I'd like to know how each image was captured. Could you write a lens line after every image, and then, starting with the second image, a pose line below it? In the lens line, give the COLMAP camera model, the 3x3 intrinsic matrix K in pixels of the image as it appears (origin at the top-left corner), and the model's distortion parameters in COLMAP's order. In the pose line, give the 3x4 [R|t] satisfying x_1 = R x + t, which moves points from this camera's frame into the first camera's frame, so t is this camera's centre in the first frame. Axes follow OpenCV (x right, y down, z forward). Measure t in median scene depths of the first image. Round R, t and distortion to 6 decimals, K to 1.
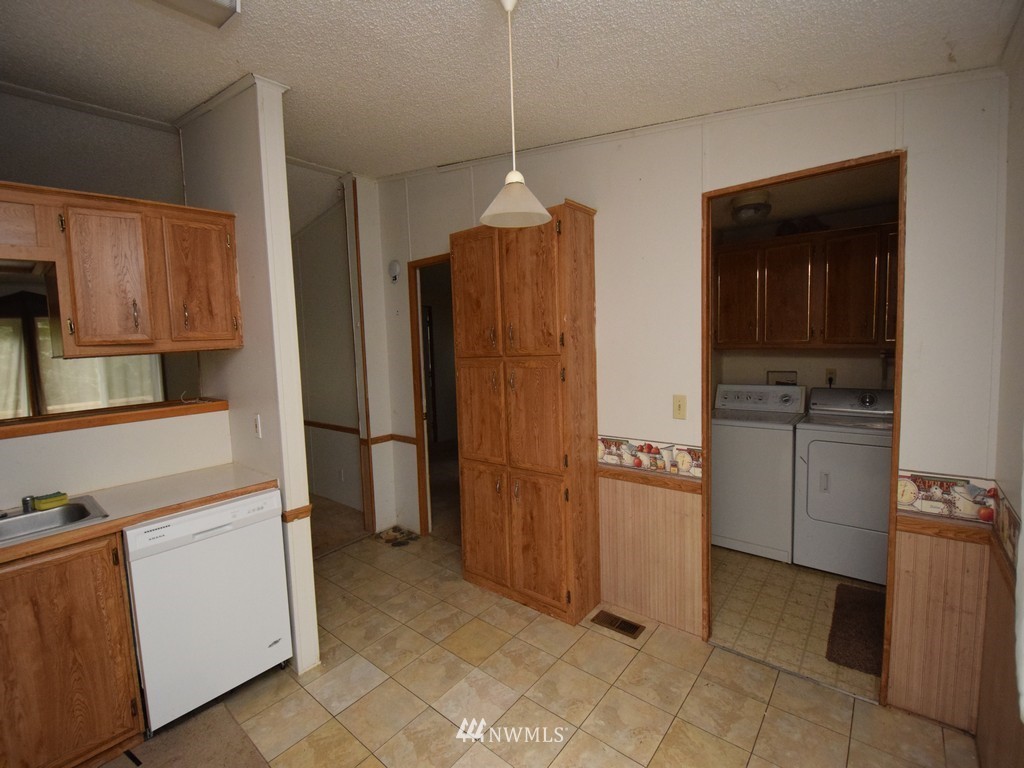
lens RADIAL K [[446.6, 0, 512.4], [0, 446.6, 375.3], [0, 0, 1]] dist [0.016387, -0.020701]
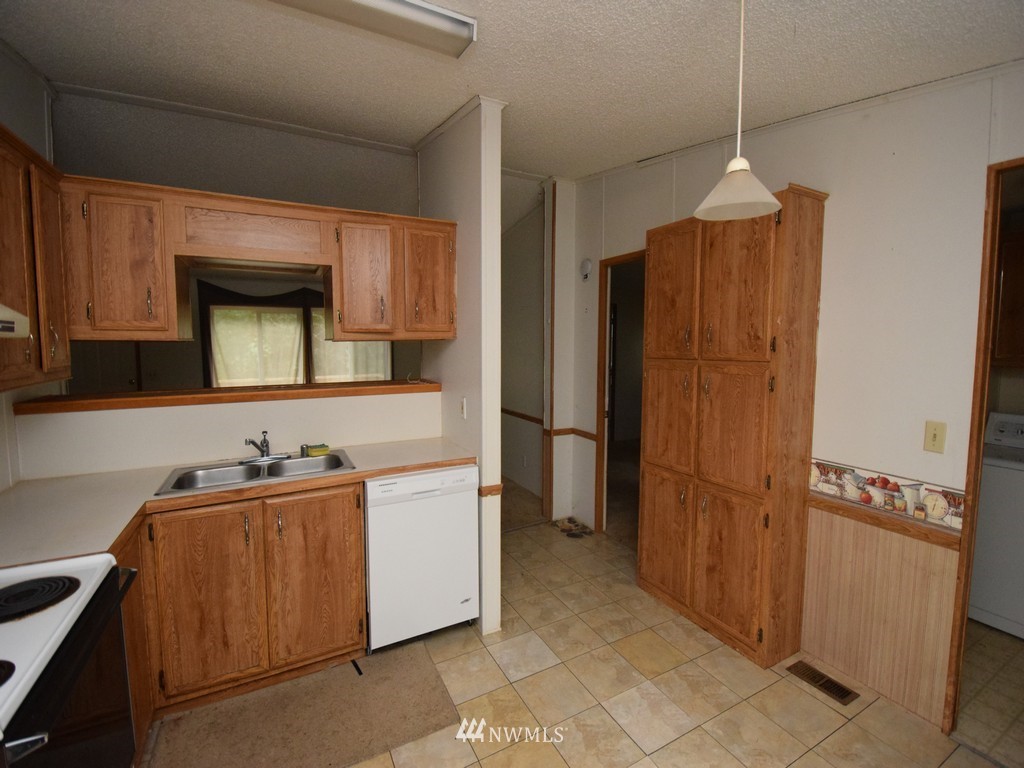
lens RADIAL K [[444.5, 0, 513.7], [0, 444.5, 374.6], [0, 0, 1]] dist [0.016560, -0.019657]
pose [[0.925559, 0.071720, -0.371749, -0.032756], [-0.069629, 0.997391, 0.019065, -0.001762], [0.372147, 0.008239, 0.928137, -0.004028]]
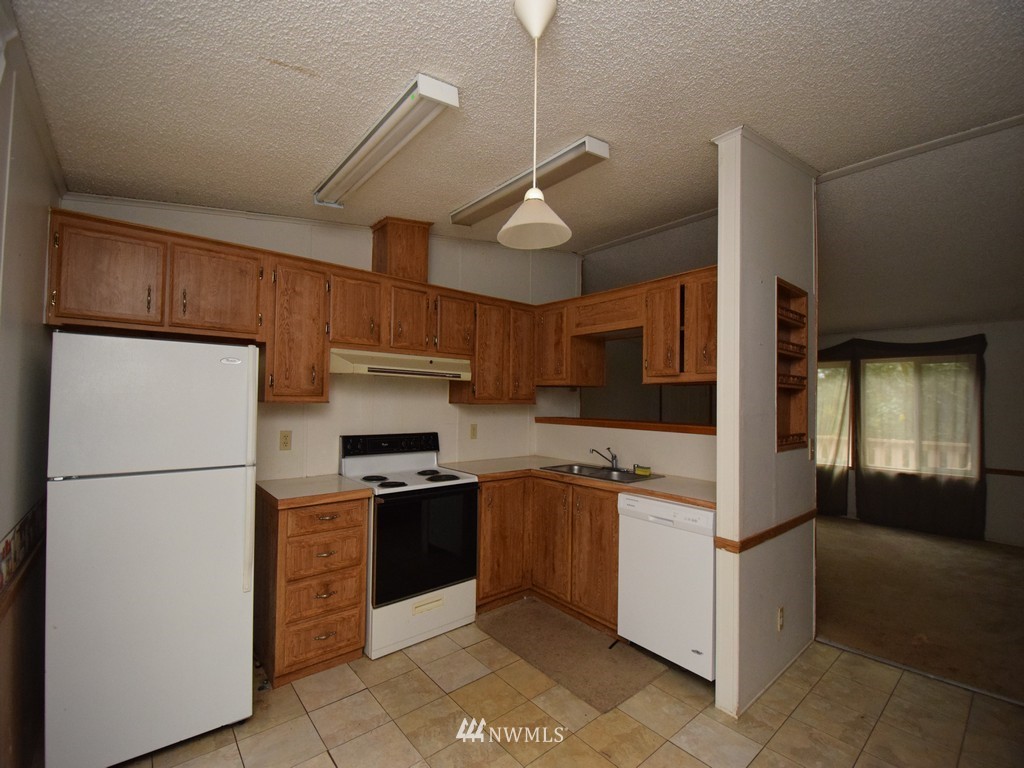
lens RADIAL K [[444.0, 0, 510.5], [0, 444.0, 389.1], [0, 0, 1]] dist [0.016365, -0.019706]
pose [[-0.178062, 0.020121, -0.983814, 0.461803], [-0.075719, 0.996546, 0.034086, -0.024094], [0.981102, 0.080563, -0.175923, 0.555412]]
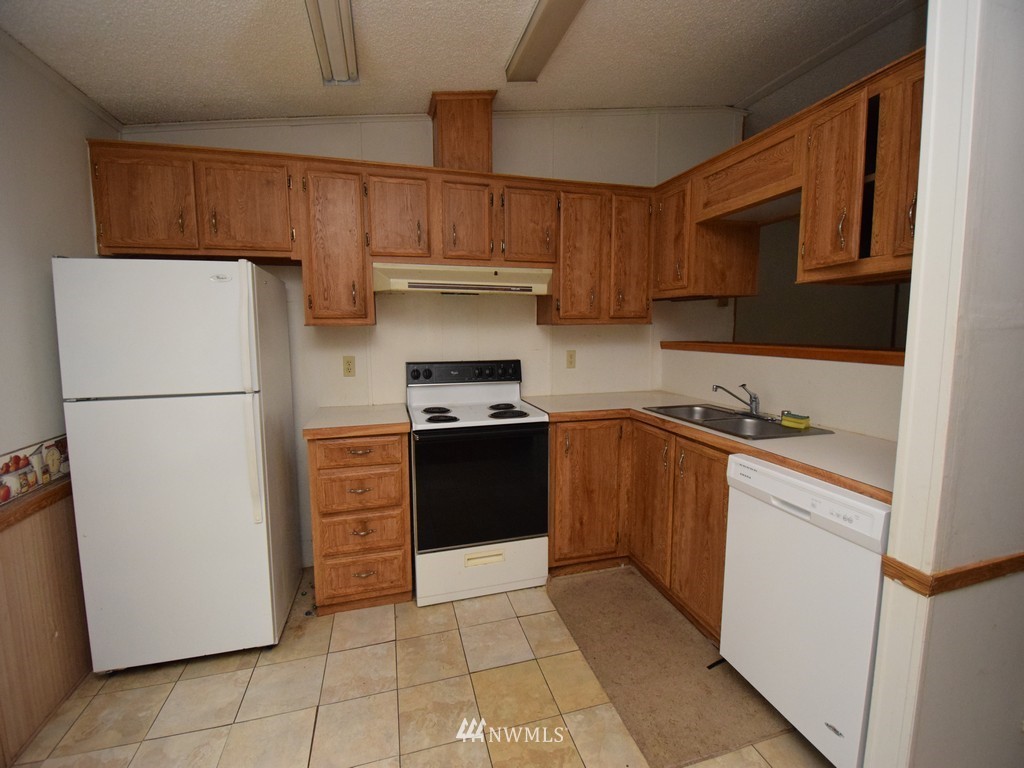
lens RADIAL K [[444.5, 0, 513.7], [0, 444.5, 374.6], [0, 0, 1]] dist [0.016560, -0.019657]
pose [[-0.562268, 0.136720, -0.815575, 0.133015], [-0.025259, 0.982939, 0.182190, -0.000947], [0.826569, 0.123041, -0.549221, 0.719538]]
